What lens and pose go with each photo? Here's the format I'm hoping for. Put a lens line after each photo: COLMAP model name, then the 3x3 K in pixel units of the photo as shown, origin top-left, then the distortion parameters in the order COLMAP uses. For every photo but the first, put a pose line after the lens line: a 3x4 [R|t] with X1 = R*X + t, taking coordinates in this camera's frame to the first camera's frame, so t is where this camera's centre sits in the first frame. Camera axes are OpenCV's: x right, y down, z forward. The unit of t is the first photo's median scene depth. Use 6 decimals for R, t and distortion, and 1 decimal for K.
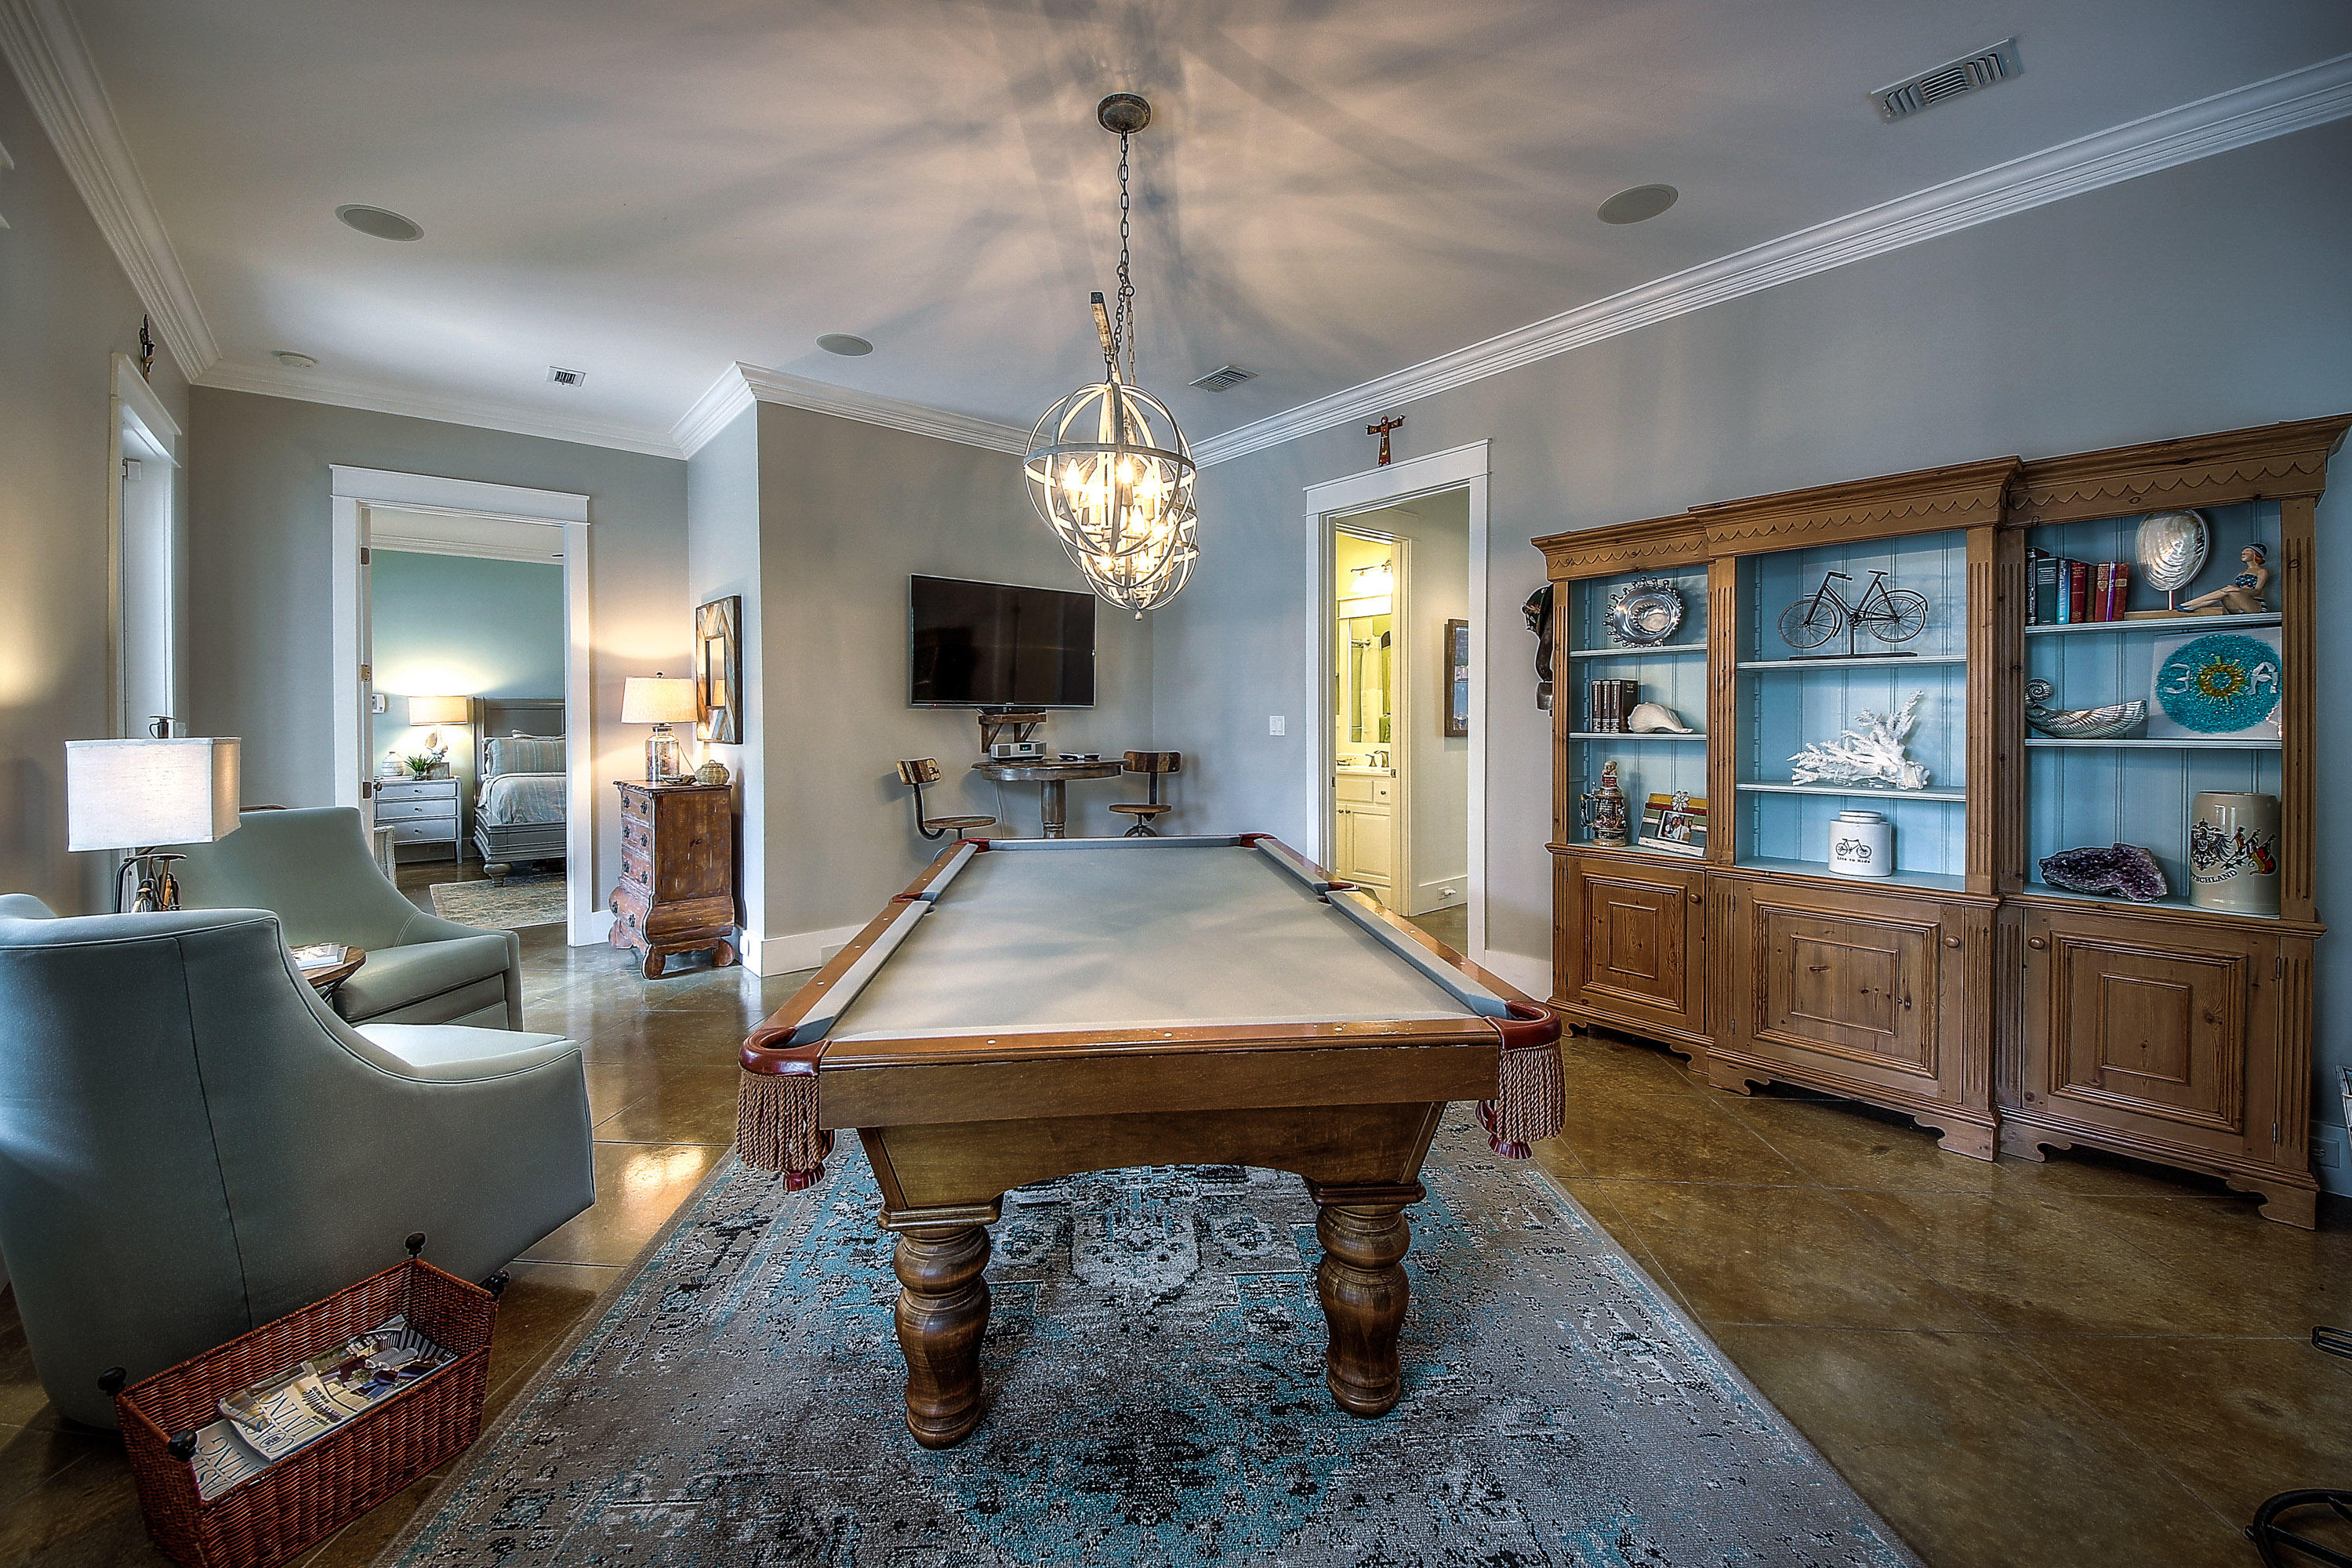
lens RADIAL K [[922.9, 0, 1175.1], [0, 922.9, 728.5], [0, 0, 1]] dist [-0.003197, -0.002758]
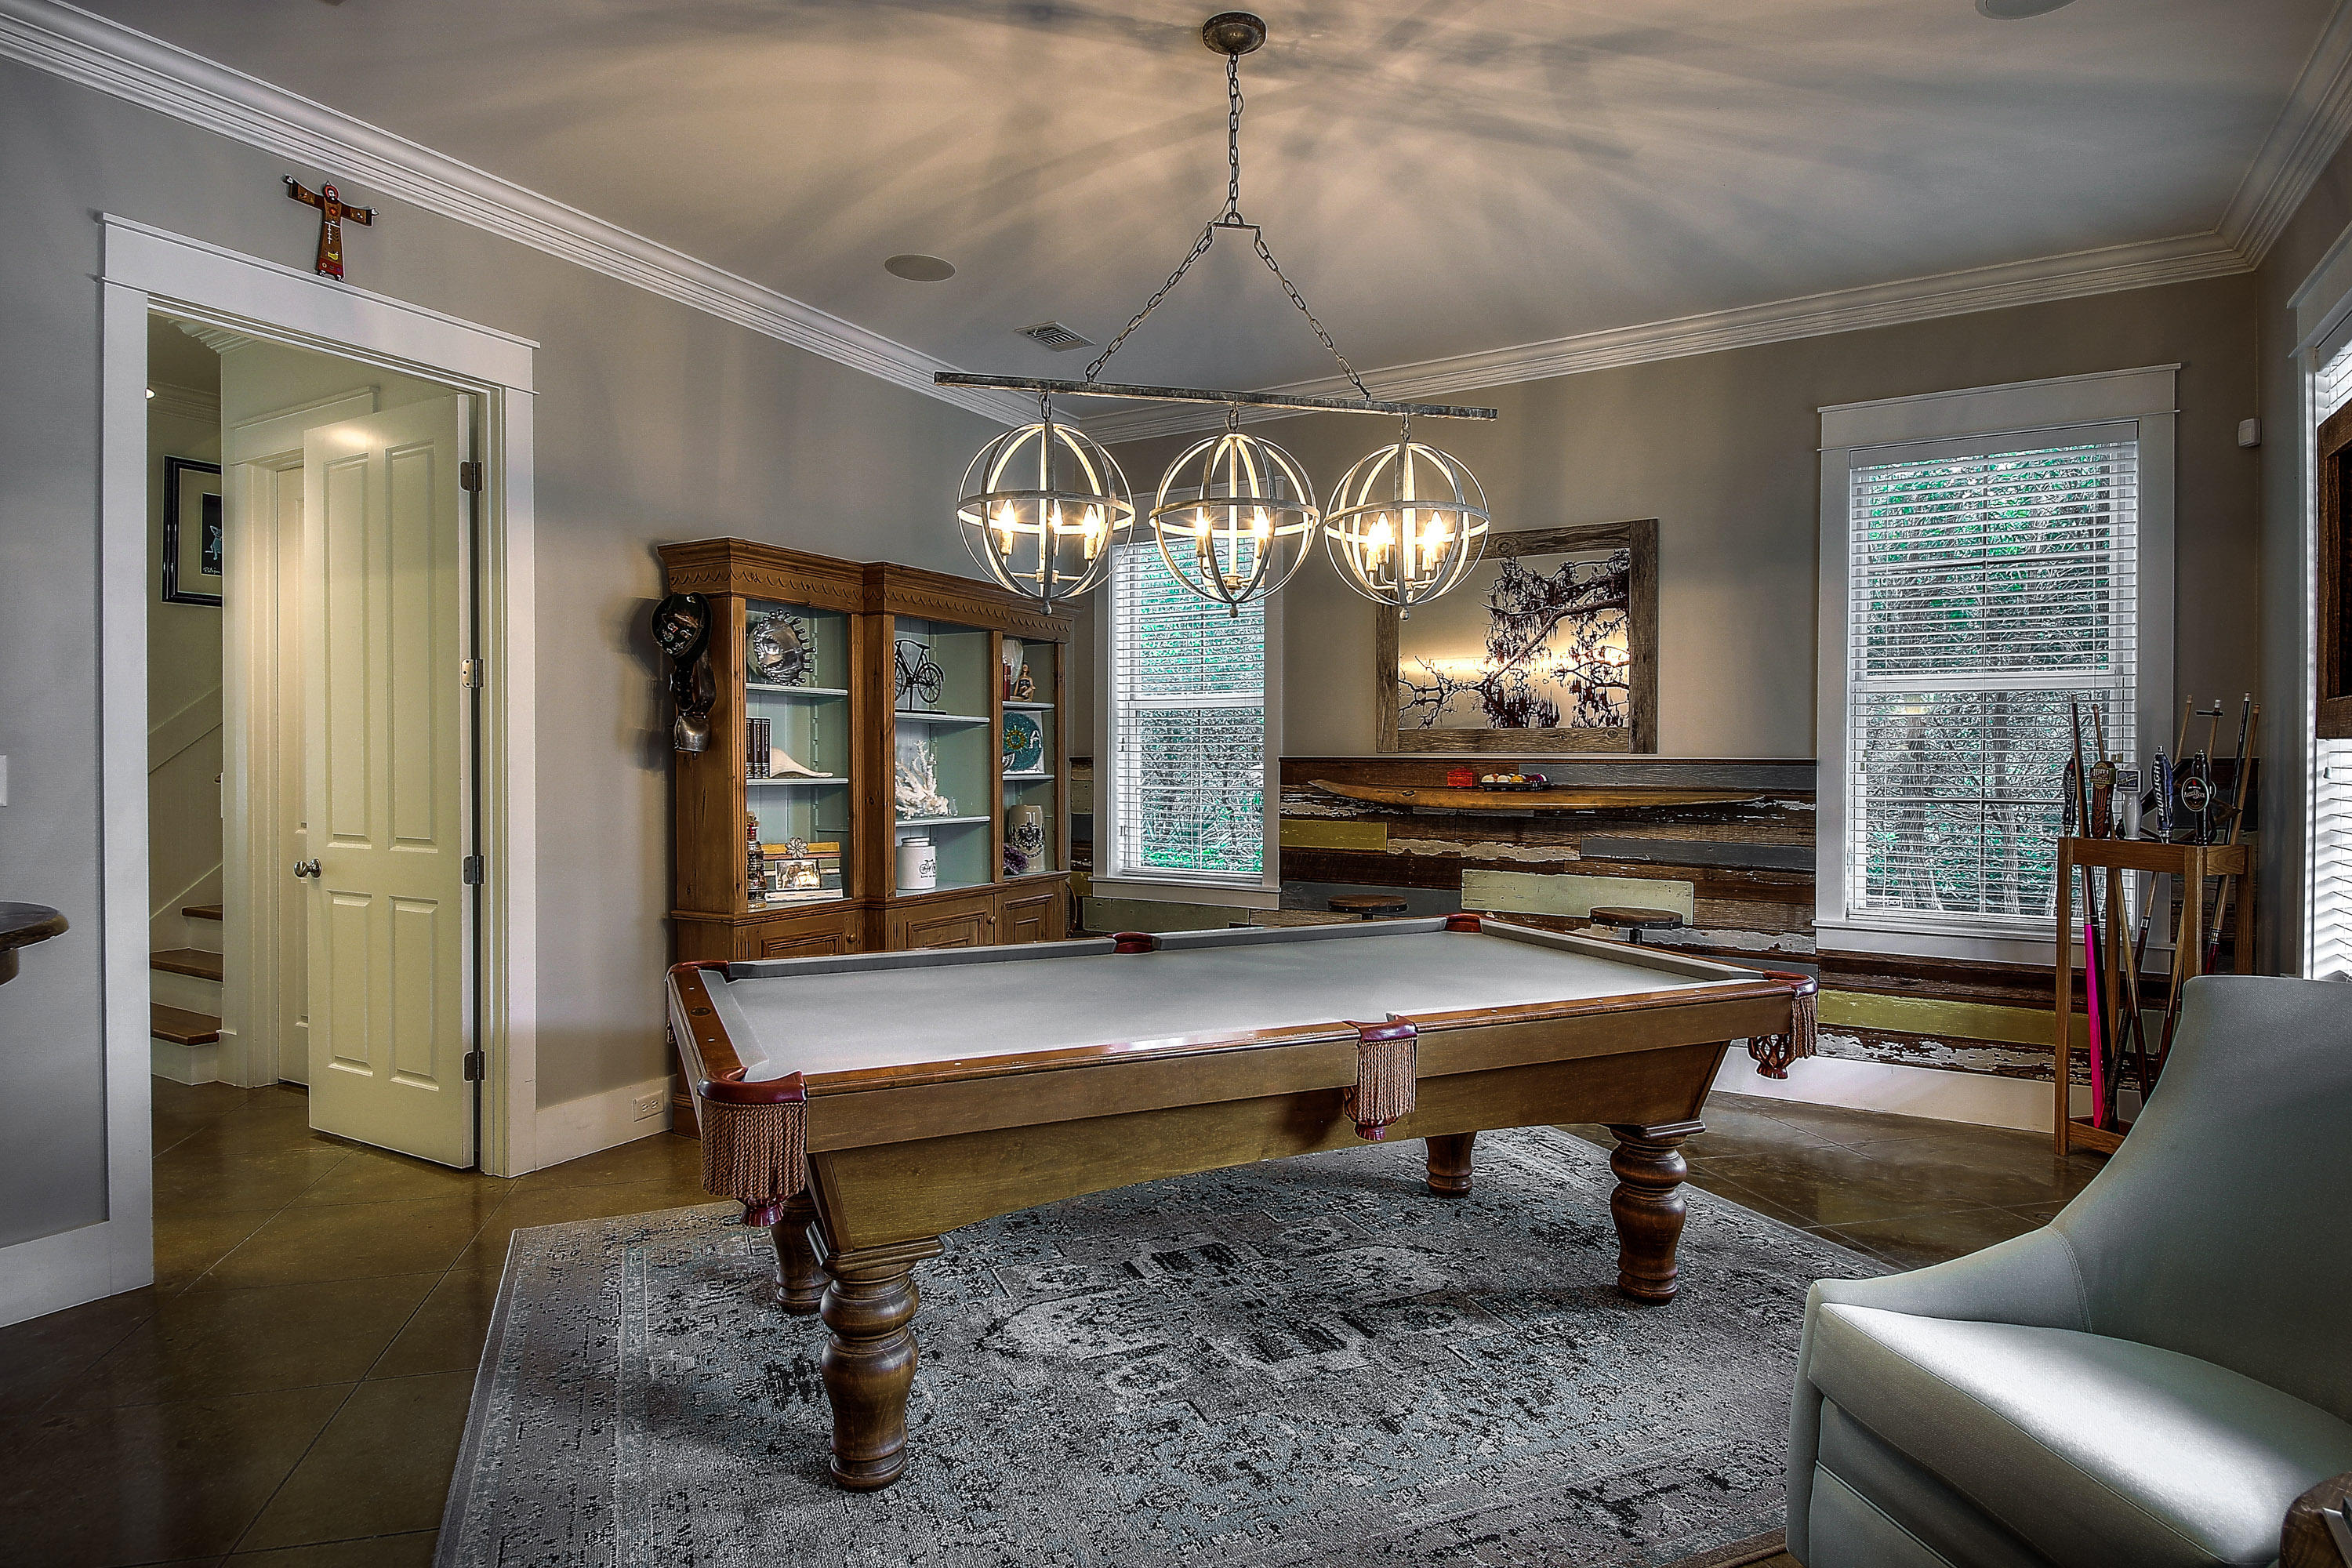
lens RADIAL K [[1241.8, 0, 1175.8], [0, 1241.8, 773.6], [0, 0, 1]] dist [0.001166, 0.000207]
pose [[-0.331147, -0.011007, 0.943515, -1.083631], [0.005304, 0.999894, 0.013527, -0.019037], [-0.943564, 0.009484, -0.331054, 1.407578]]
